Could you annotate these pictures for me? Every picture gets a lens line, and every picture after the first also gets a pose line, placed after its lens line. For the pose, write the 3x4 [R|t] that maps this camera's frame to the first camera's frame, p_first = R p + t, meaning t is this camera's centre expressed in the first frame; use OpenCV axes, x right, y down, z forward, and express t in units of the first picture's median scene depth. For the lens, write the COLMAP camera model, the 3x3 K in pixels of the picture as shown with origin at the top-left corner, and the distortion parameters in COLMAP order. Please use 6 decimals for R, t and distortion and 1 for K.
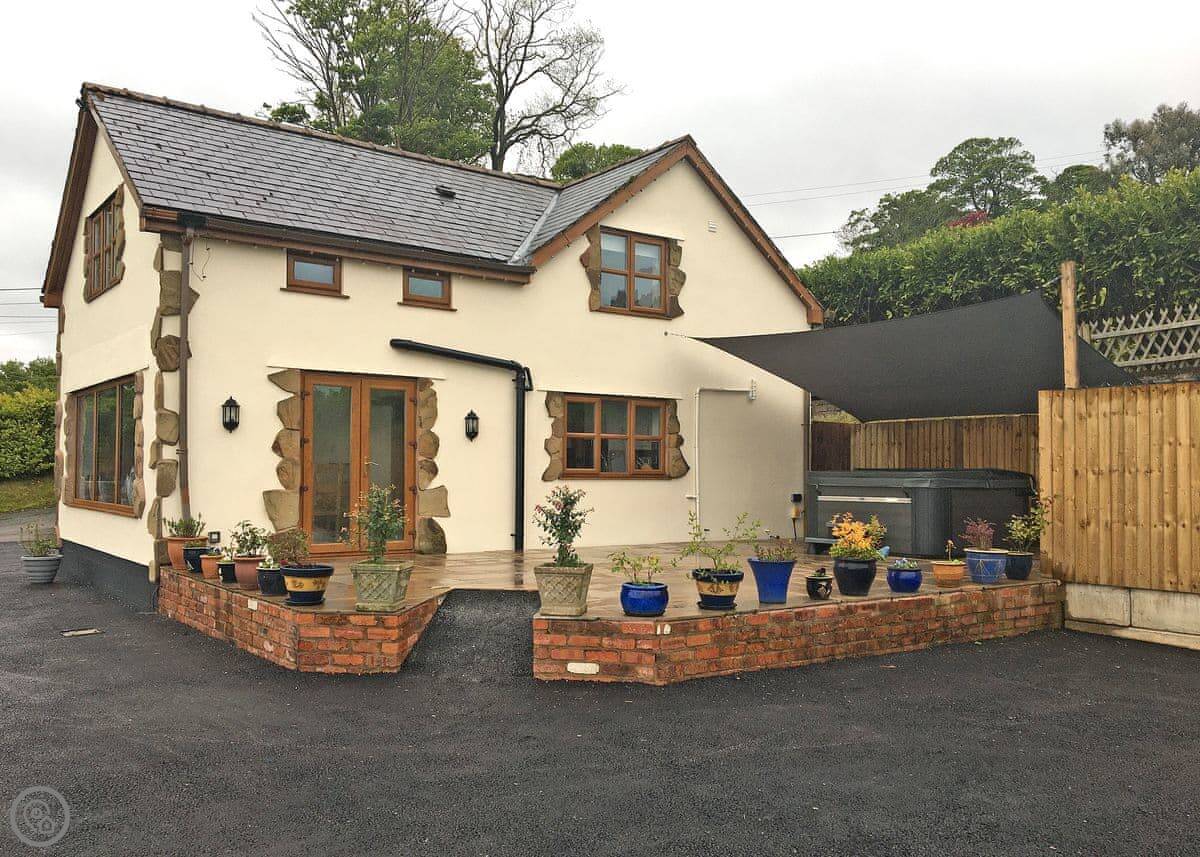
lens RADIAL K [[1010.6, 0, 598.5], [0, 1010.6, 466.1], [0, 0, 1]] dist [0.105718, -0.116161]
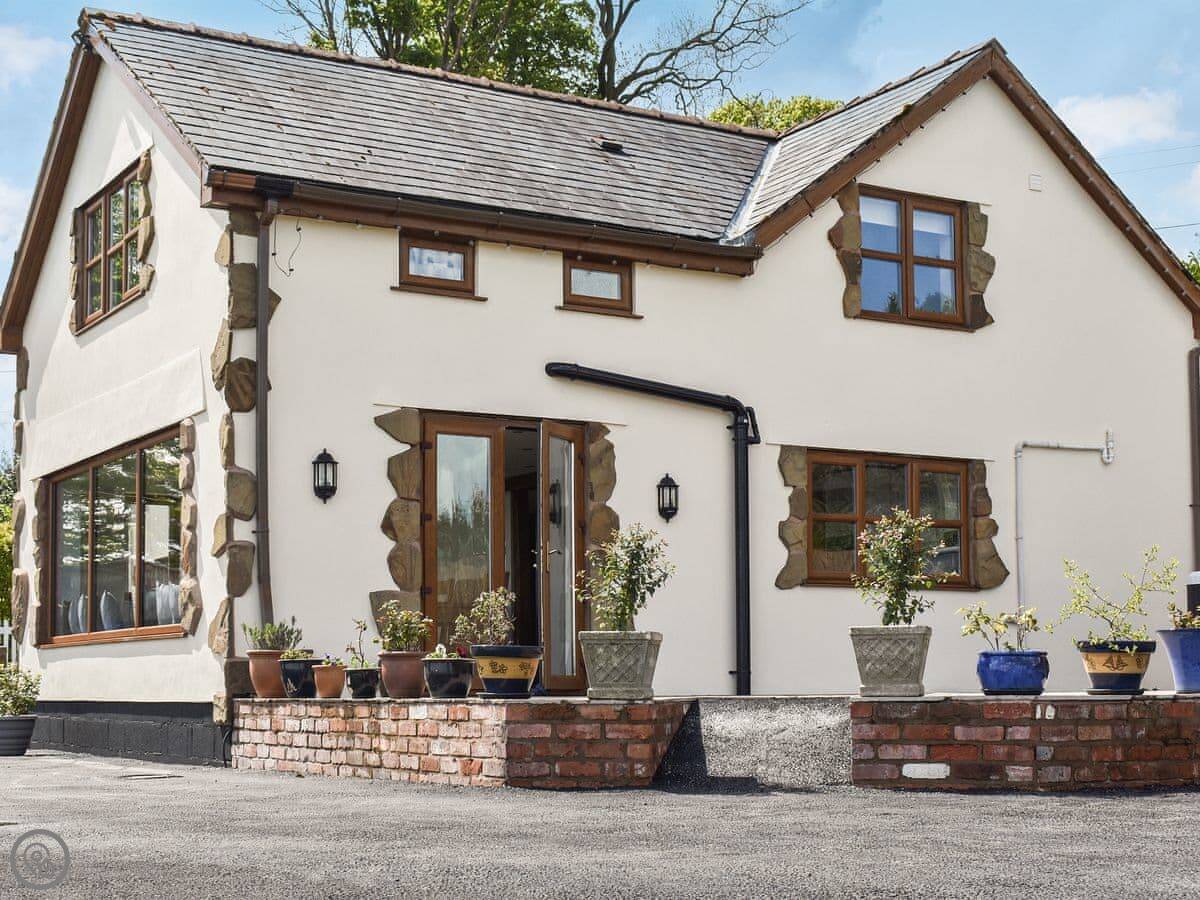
lens RADIAL K [[1799.2, 0, 598.5], [0, 1799.2, 610.8], [0, 0, 1]] dist [-0.009774, -0.019998]
pose [[0.995037, -0.016712, -0.098087, -0.059737], [0.013768, 0.999436, -0.030618, 0.065141], [0.098544, 0.029116, 0.994707, -0.122735]]
